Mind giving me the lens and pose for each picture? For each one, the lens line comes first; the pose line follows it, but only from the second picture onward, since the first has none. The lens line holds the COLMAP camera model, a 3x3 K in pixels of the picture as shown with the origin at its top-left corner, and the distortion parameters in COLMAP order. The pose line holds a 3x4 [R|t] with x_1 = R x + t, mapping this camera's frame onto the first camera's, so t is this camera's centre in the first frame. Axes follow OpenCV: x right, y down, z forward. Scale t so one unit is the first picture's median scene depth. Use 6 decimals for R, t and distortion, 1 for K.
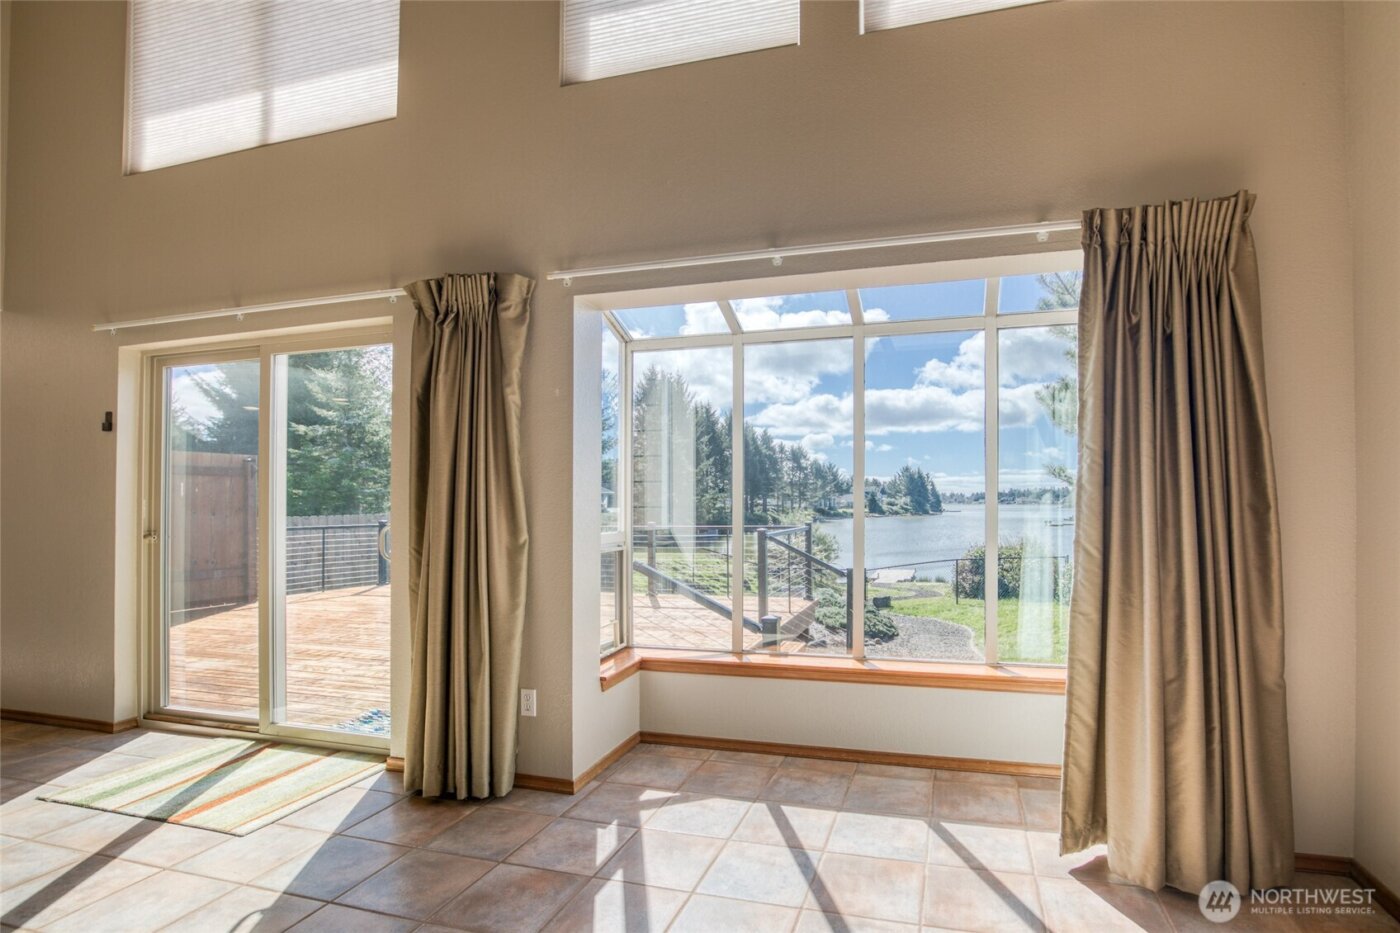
lens RADIAL K [[668.0, 0, 789.3], [0, 668.0, 496.8], [0, 0, 1]] dist [-0.030142, 0.004897]
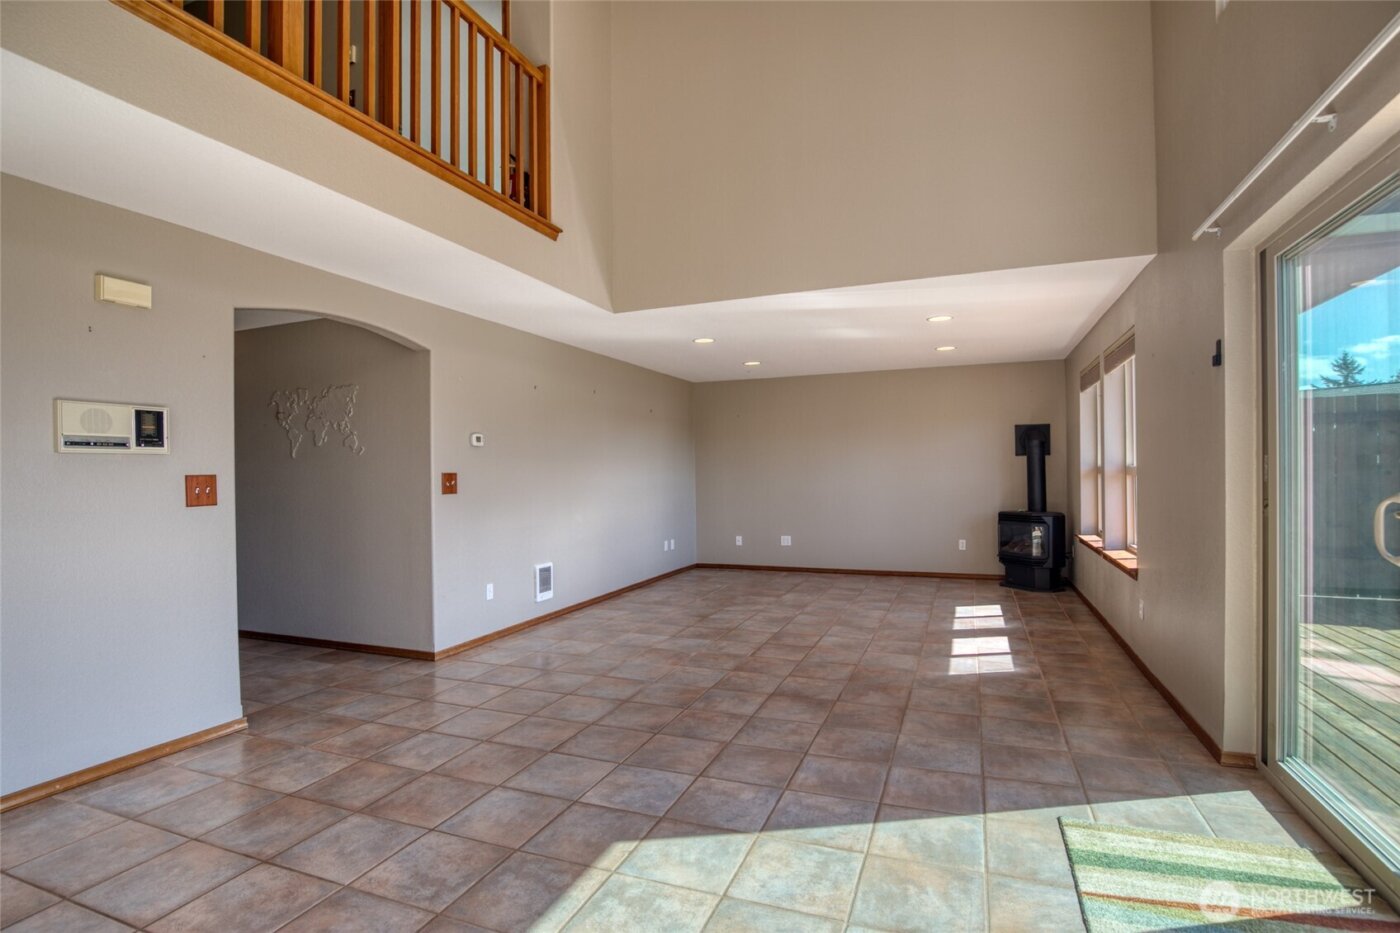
lens RADIAL K [[668.0, 0, 681.6], [0, 668.0, 480.2], [0, 0, 1]] dist [-0.030142, 0.004897]
pose [[-0.162523, 0.015871, -0.986577, -0.243274], [0.035699, 0.999311, 0.010195, 0.002007], [0.986059, -0.033563, -0.162978, 0.646203]]
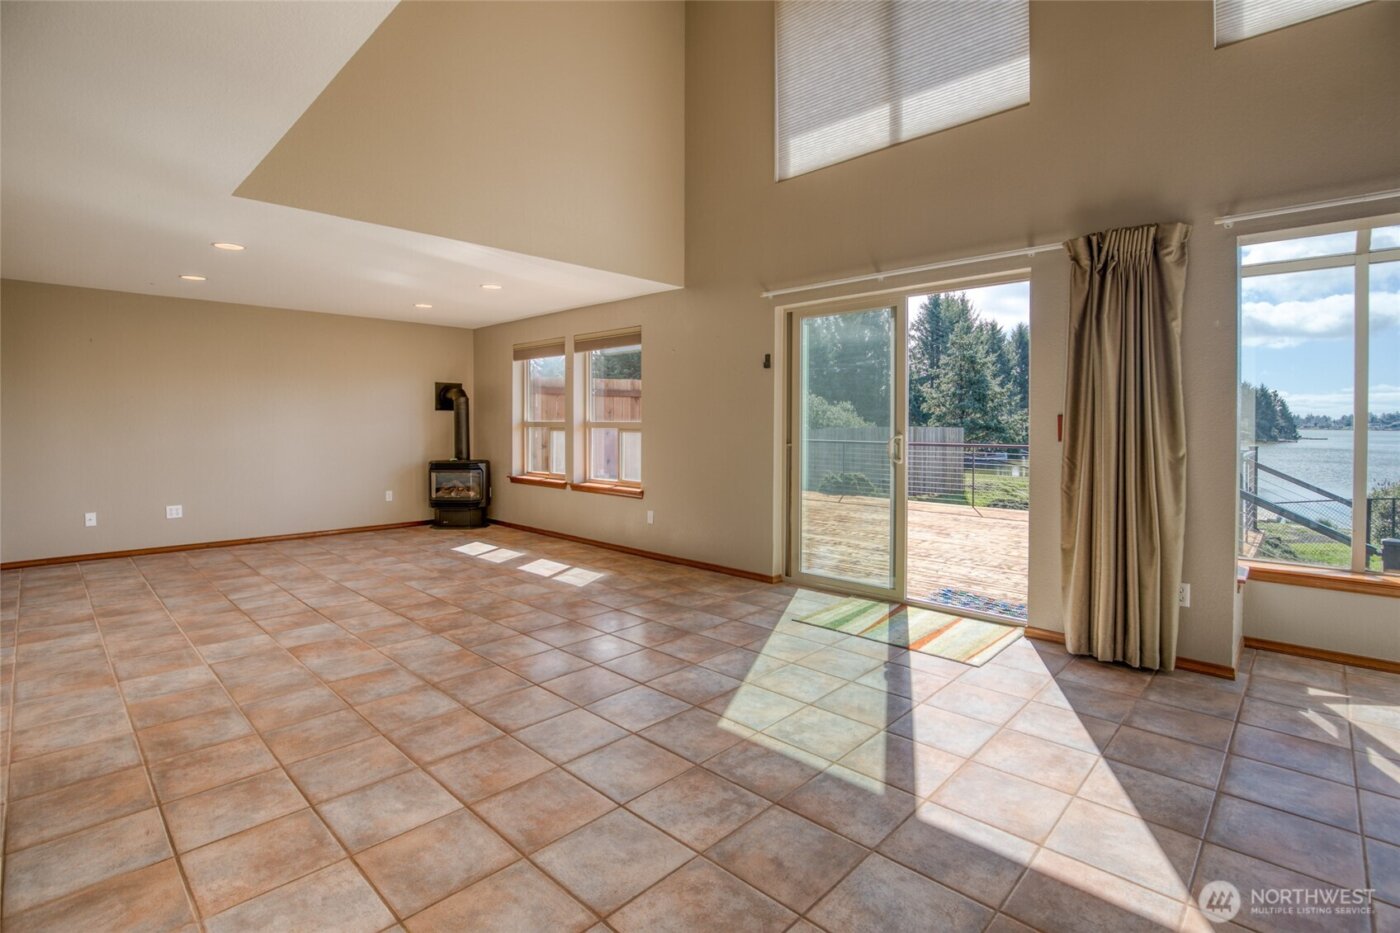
lens RADIAL K [[668.0, 0, 739.4], [0, 668.0, 424.6], [0, 0, 1]] dist [-0.030142, 0.004897]
pose [[0.874561, 0.006894, -0.484867, -0.518246], [0.001980, 0.999840, 0.017787, -0.007548], [0.484912, -0.016516, 0.874407, -0.374046]]
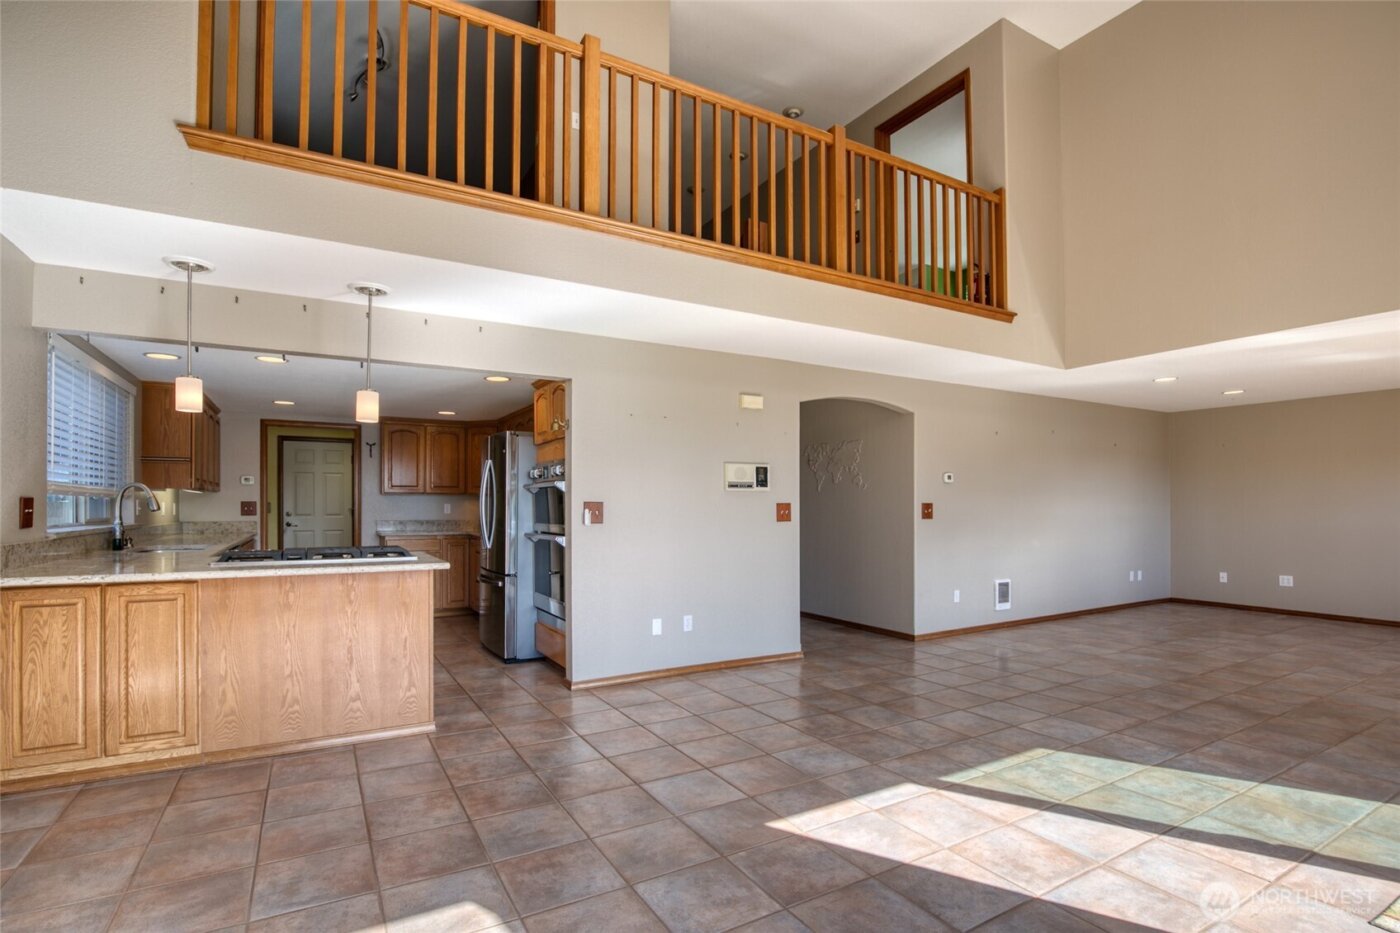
lens RADIAL K [[668.0, 0, 708.9], [0, 668.0, 490.1], [0, 0, 1]] dist [-0.030142, 0.004897]
pose [[-0.716701, -0.011447, -0.697286, 0.268579], [0.017901, 0.999234, -0.034803, 0.001027], [0.697150, -0.037426, -0.715947, 0.882902]]
